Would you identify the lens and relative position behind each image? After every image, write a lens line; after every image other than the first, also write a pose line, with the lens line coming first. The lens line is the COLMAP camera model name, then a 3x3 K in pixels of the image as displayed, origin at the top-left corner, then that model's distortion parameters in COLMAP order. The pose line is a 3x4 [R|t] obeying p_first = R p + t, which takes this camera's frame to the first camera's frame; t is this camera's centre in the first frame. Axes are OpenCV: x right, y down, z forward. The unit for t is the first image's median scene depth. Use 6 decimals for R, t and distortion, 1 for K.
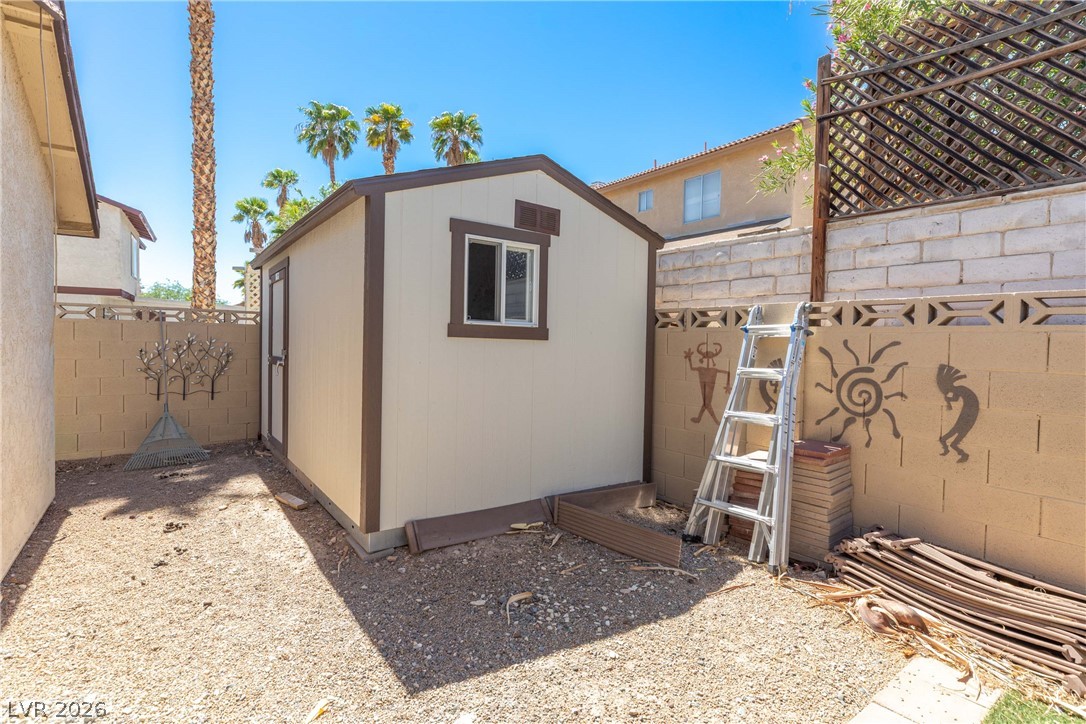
lens RADIAL K [[545.7, 0, 540.1], [0, 545.7, 361.4], [0, 0, 1]] dist [-0.013687, 0.003074]
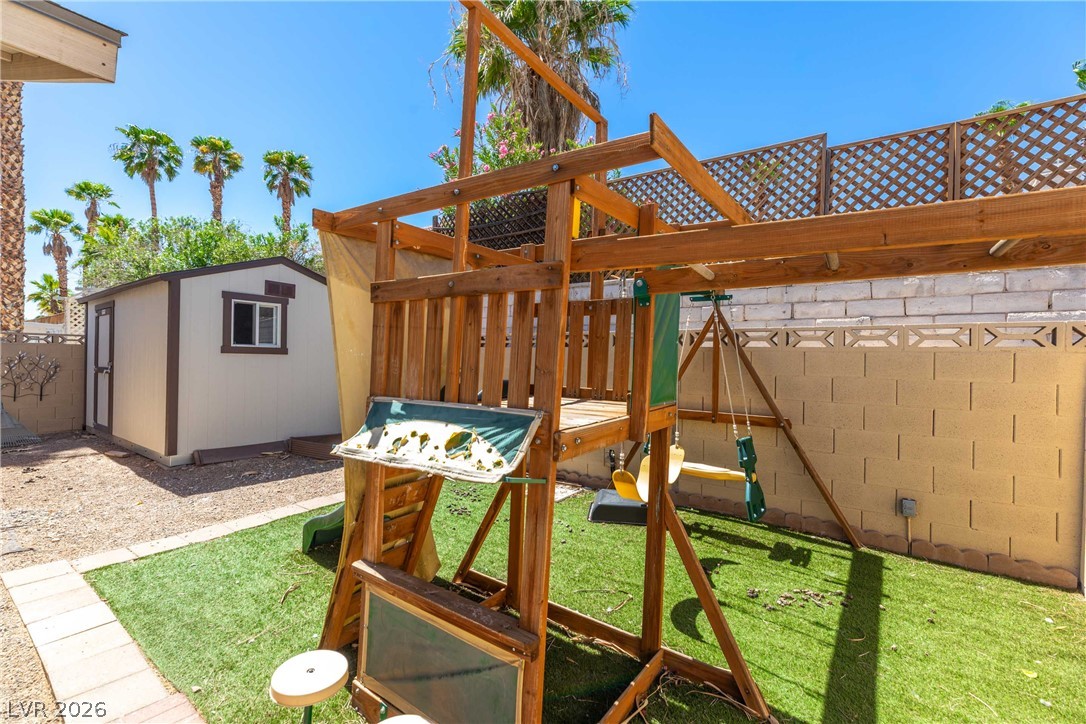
lens RADIAL K [[491.4, 0, 549.3], [0, 491.4, 358.5], [0, 0, 1]] dist [0.001002, 0.000065]
pose [[0.951562, -0.009469, 0.307312, 0.117391], [0.018831, 0.999444, -0.027512, 0.012814], [-0.306881, 0.031966, 0.951211, -0.292673]]
